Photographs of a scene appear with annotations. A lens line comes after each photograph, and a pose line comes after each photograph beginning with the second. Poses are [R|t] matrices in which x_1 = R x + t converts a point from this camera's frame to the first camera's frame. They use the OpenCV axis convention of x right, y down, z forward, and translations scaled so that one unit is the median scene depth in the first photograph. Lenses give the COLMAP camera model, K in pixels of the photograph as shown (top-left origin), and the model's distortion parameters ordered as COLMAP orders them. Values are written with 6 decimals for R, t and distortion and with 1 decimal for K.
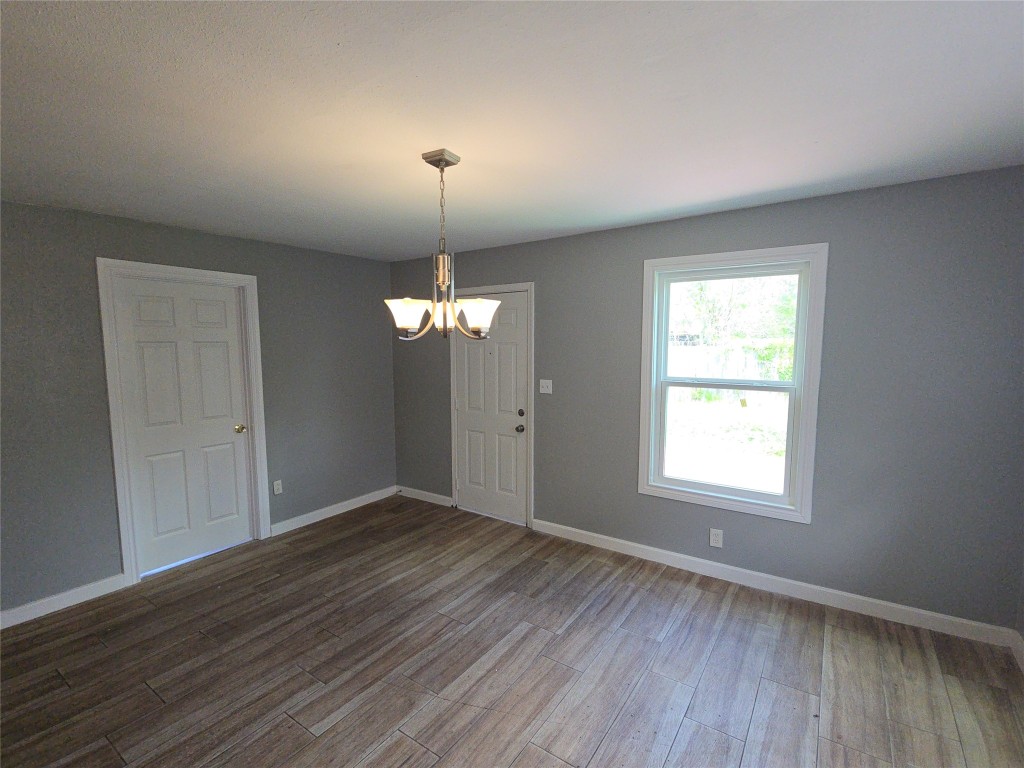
lens RADIAL K [[472.0, 0, 511.8], [0, 472.0, 390.5], [0, 0, 1]] dist [0.001623, -0.002240]
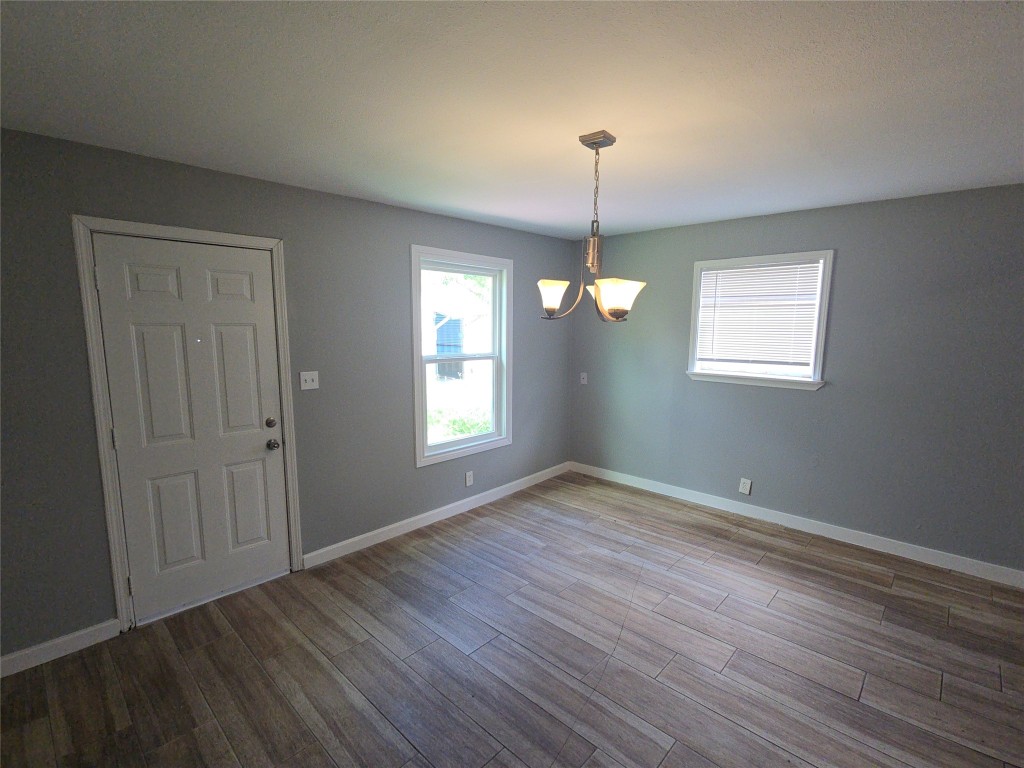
lens RADIAL K [[472.0, 0, 511.8], [0, 472.0, 390.5], [0, 0, 1]] dist [0.001623, -0.002240]
pose [[0.162293, -0.134727, 0.977502, -0.792061], [0.094522, 0.988202, 0.120509, -0.067639], [-0.982205, 0.072838, 0.173113, 0.673169]]
